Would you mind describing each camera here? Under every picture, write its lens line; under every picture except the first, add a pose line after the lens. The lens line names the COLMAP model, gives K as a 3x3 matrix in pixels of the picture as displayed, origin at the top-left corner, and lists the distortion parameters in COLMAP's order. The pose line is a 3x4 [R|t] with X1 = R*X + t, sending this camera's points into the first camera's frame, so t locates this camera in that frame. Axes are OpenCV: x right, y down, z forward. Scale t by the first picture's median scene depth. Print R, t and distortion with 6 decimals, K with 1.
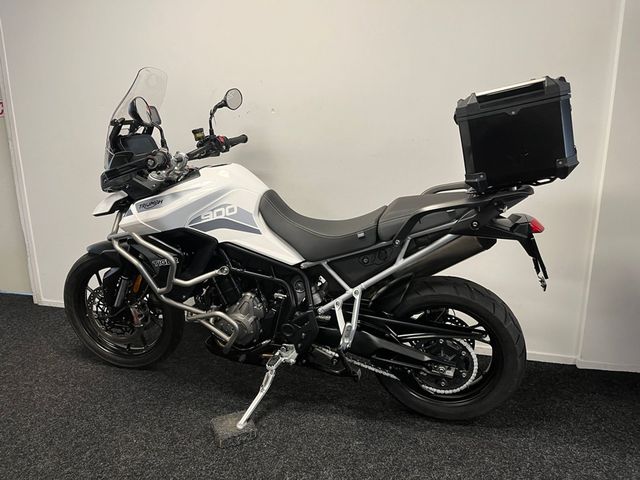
lens RADIAL K [[482.9, 0, 316.8], [0, 482.9, 238.6], [0, 0, 1]] dist [0.090310, -0.124595]
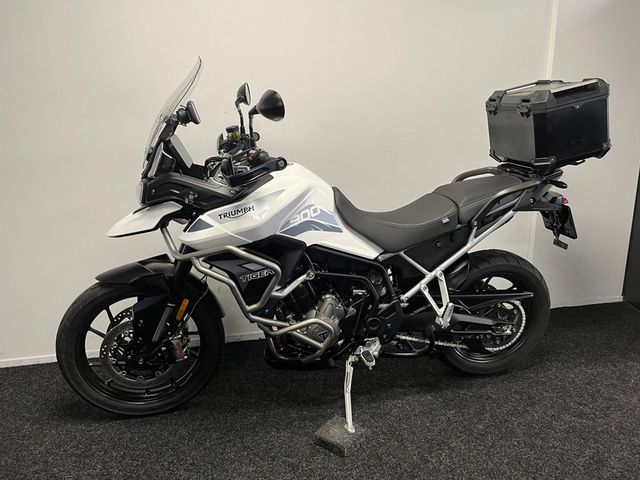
lens RADIAL K [[482.9, 0, 316.8], [0, 482.9, 238.6], [0, 0, 1]] dist [0.090310, -0.124595]
pose [[0.884410, -0.121043, 0.450742, -0.607581], [0.120154, 0.992280, 0.030713, -0.032929], [-0.450980, 0.026995, 0.892126, 0.150879]]
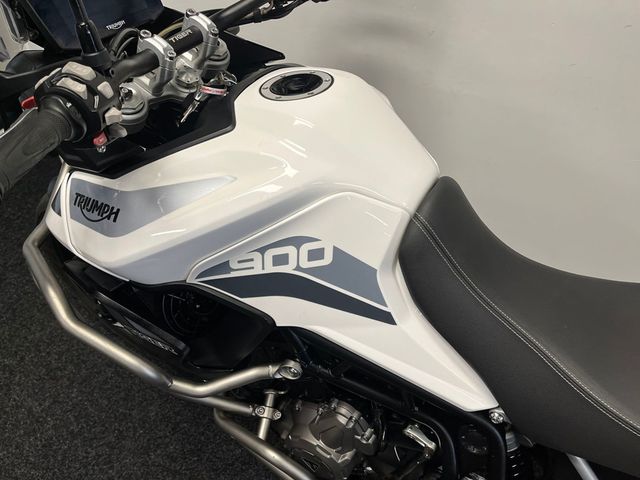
lens RADIAL K [[482.9, 0, 316.8], [0, 482.9, 238.6], [0, 0, 1]] dist [0.090310, -0.124595]
pose [[0.967840, 0.169320, -0.186054, -0.115428], [-0.065980, 0.884545, 0.461765, -0.221800], [0.242759, -0.434638, 0.867270, 0.714956]]
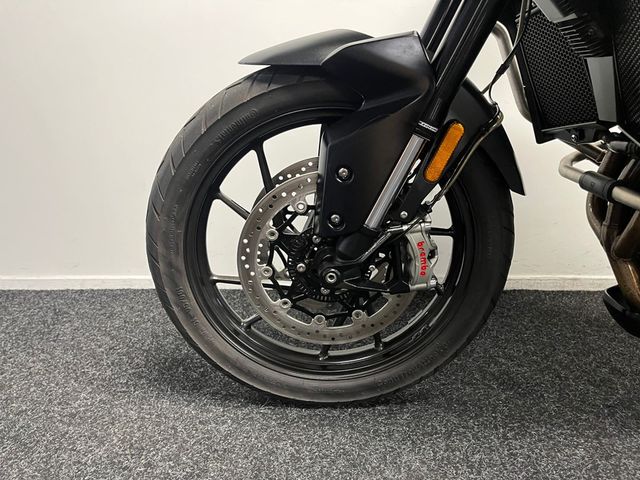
lens RADIAL K [[482.9, 0, 316.8], [0, 482.9, 238.6], [0, 0, 1]] dist [0.090310, -0.124595]
pose [[0.965830, -0.065599, 0.250739, -0.615542], [0.057097, 0.997525, 0.041041, 0.150821], [-0.252810, -0.025322, 0.967184, 0.811919]]
